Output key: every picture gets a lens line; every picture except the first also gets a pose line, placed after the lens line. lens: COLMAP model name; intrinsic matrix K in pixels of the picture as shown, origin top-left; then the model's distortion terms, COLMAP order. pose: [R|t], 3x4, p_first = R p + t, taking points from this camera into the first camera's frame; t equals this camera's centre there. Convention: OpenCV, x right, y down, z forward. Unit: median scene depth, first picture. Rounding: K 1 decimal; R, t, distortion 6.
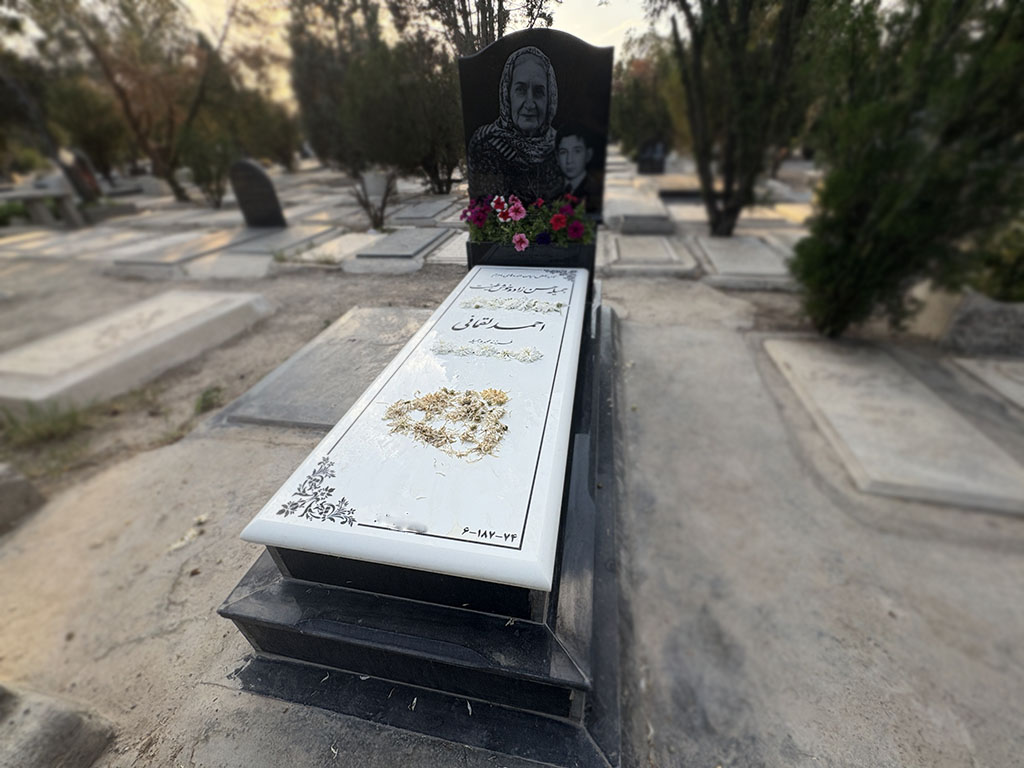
lens RADIAL K [[411.1, 0, 512.5], [0, 411.1, 383.3], [0, 0, 1]] dist [0.001237, 0.000210]
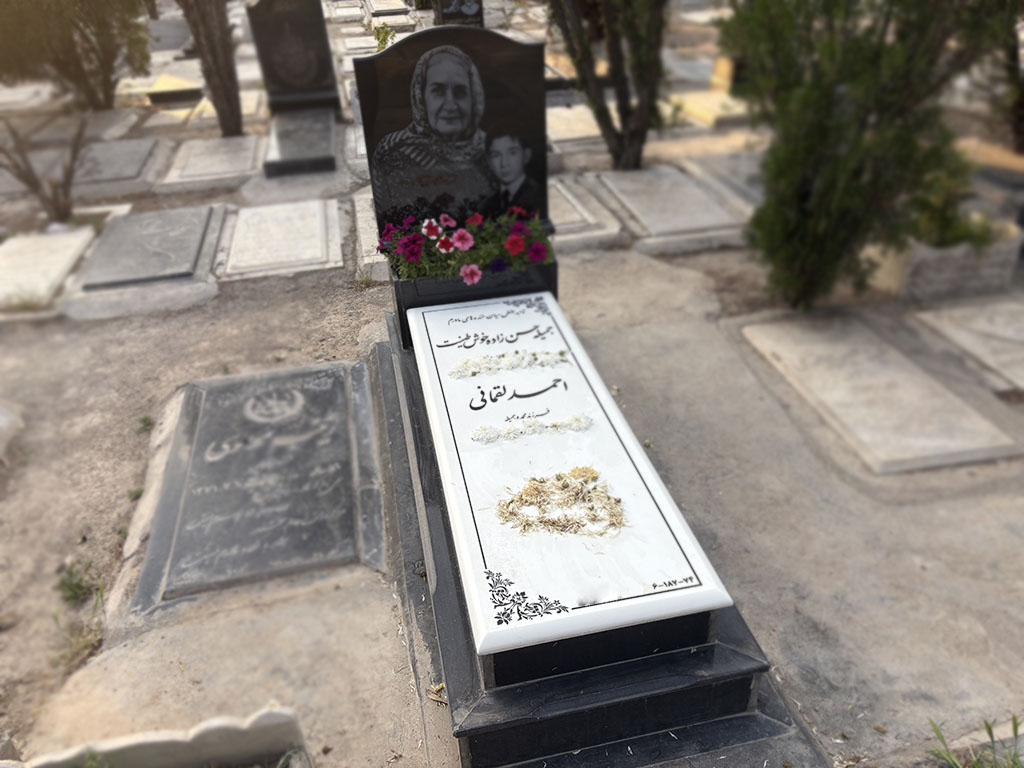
lens RADIAL K [[778.3, 0, 515.0], [0, 778.3, 387.9], [0, 0, 1]] dist [0.057329, -0.066721]
pose [[0.920647, -0.214282, 0.326331, -0.444598], [0.218141, 0.975592, 0.025191, -0.148804], [-0.323764, 0.047994, 0.944920, -0.444262]]
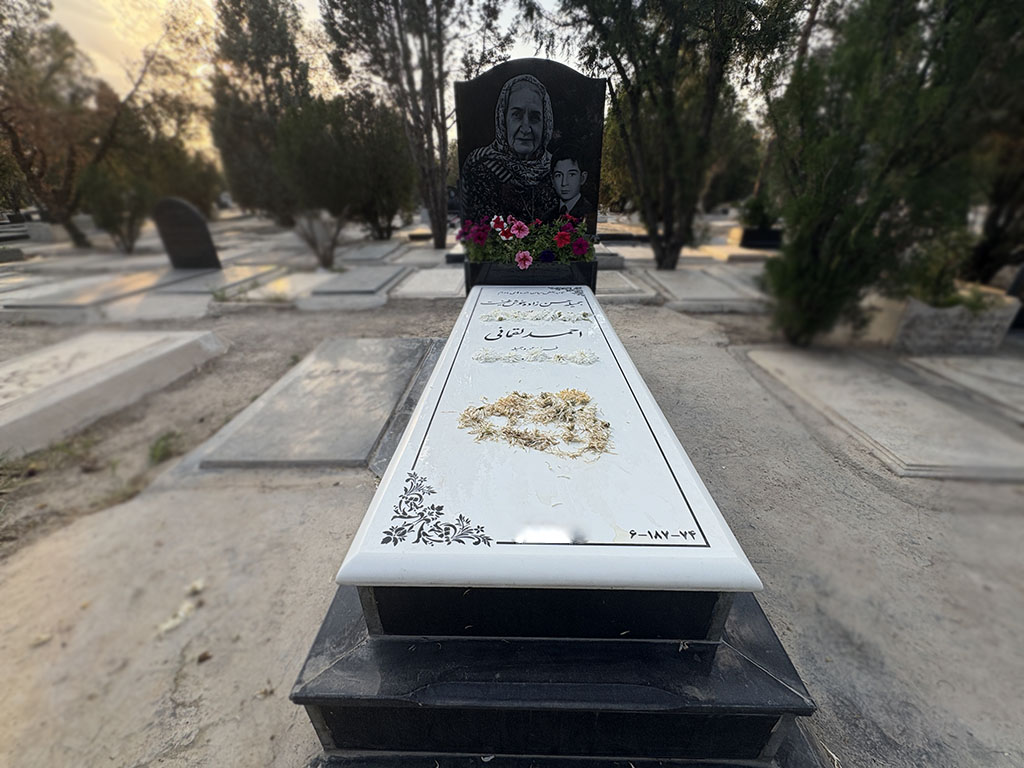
lens RADIAL K [[411.1, 0, 513.8], [0, 411.1, 382.6], [0, 0, 1]] dist [0.000667, 0.000496]
pose [[0.985944, -0.054480, 0.157942, -0.176698], [0.071575, 0.991930, -0.104650, 0.048519], [-0.150966, 0.114484, 0.981887, 0.073921]]
